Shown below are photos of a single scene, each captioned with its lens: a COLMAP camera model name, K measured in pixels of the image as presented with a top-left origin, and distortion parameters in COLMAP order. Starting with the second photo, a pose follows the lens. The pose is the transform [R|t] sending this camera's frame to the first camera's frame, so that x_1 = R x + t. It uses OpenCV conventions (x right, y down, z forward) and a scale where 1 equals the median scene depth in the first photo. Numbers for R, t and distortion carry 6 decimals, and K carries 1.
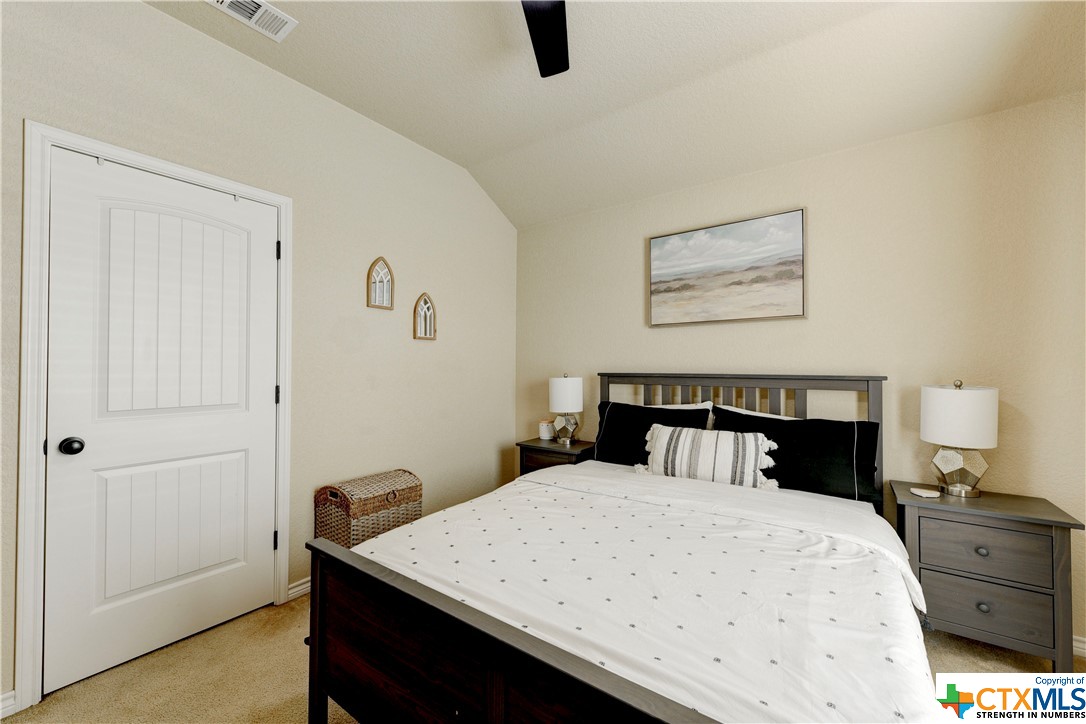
lens RADIAL K [[424.5, 0, 549.4], [0, 424.5, 357.0], [0, 0, 1]] dist [0.006934, -0.001832]
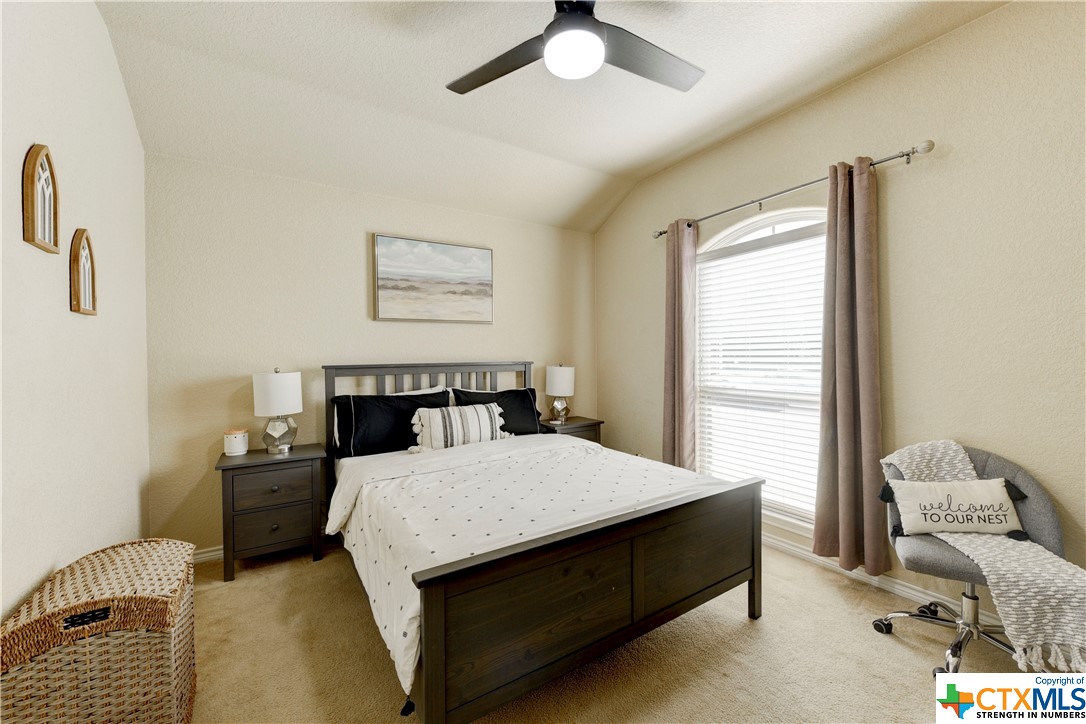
lens RADIAL K [[424.5, 0, 542.7], [0, 424.5, 358.5], [0, 0, 1]] dist [0.006934, -0.001832]
pose [[0.368866, -0.013804, 0.929380, -0.678229], [-0.013334, 0.999708, 0.020141, -0.002921], [-0.929387, -0.019822, 0.368575, 0.273278]]
